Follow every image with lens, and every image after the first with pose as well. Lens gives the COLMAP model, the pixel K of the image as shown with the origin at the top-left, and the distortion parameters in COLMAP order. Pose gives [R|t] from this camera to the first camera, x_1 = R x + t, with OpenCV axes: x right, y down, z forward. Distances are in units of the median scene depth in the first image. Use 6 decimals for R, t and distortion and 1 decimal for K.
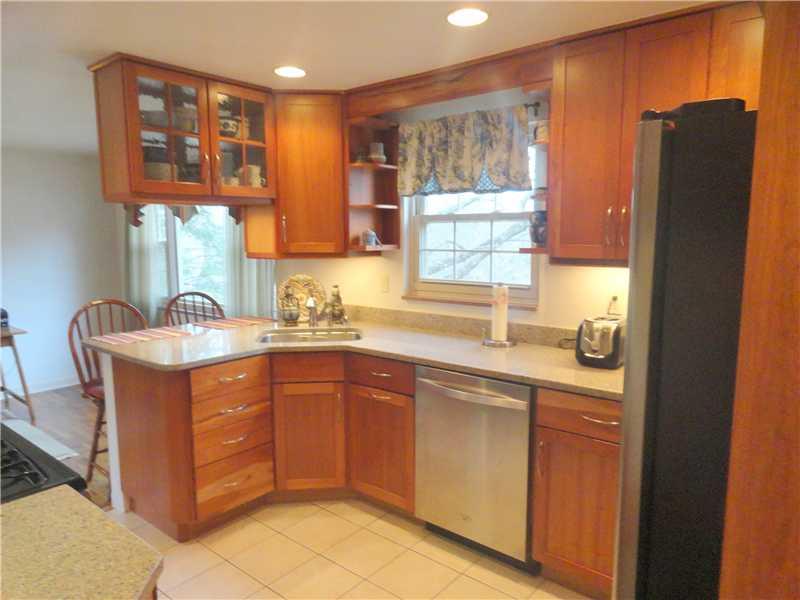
lens RADIAL K [[549.2, 0, 400.0], [0, 549.2, 300.0], [0, 0, 1]] dist [-0.001847, 0.004642]
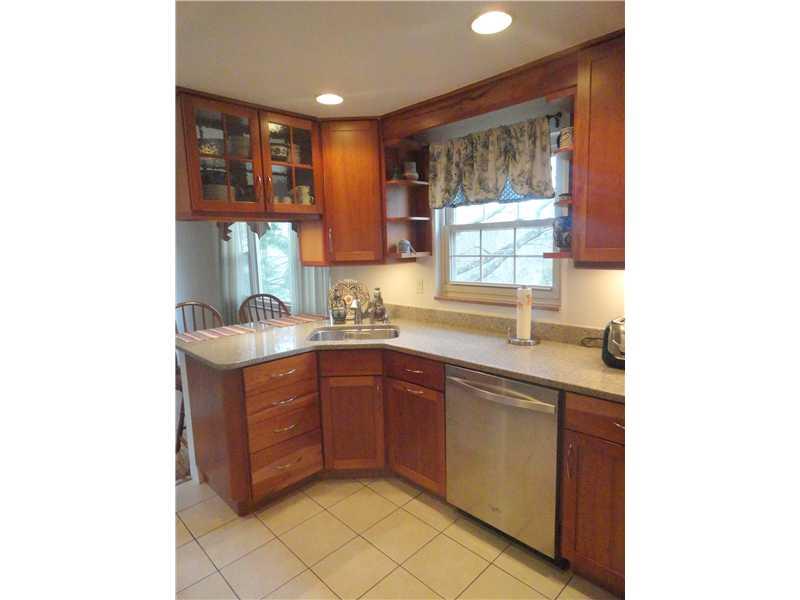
lens RADIAL K [[410.4, 0, 400.0], [0, 410.4, 300.0], [0, 0, 1]] dist [-0.005034, 0.000018]
pose [[0.995389, -0.011700, -0.095208, 0.015640], [0.013398, 0.999762, 0.017214, -0.018628], [0.094984, -0.018410, 0.995309, 0.167700]]
